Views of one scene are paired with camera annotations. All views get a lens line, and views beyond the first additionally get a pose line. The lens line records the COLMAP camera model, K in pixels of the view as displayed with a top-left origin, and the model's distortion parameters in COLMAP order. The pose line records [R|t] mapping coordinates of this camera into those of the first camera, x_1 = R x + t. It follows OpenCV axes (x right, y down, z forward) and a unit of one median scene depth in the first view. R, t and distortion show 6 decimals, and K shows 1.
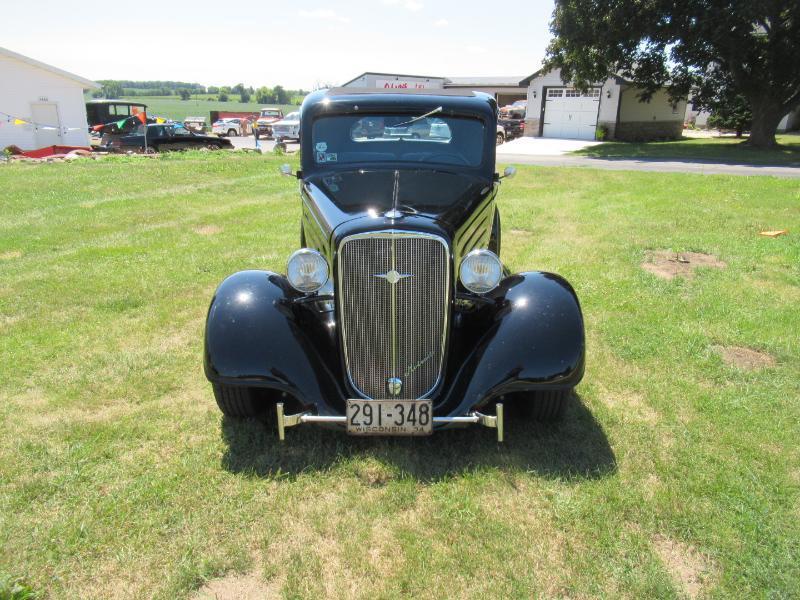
lens RADIAL K [[593.4, 0, 399.5], [0, 593.4, 299.9], [0, 0, 1]] dist [-0.004399, -0.008067]
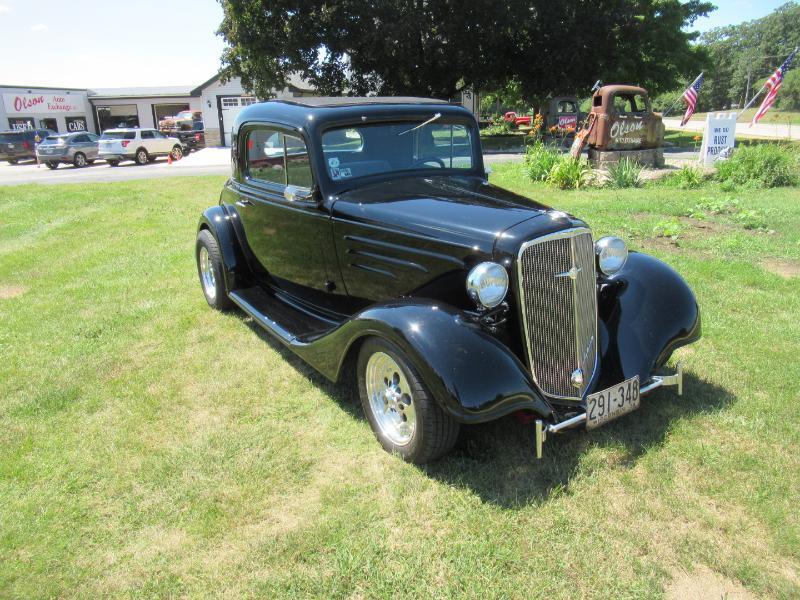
lens RADIAL K [[593.4, 0, 399.1], [0, 593.4, 301.9], [0, 0, 1]] dist [-0.004399, -0.008067]
pose [[0.833773, -0.201917, 0.513859, -0.111092], [0.207211, 0.977131, 0.047740, -0.014130], [-0.511747, 0.066673, 0.856545, 0.036136]]
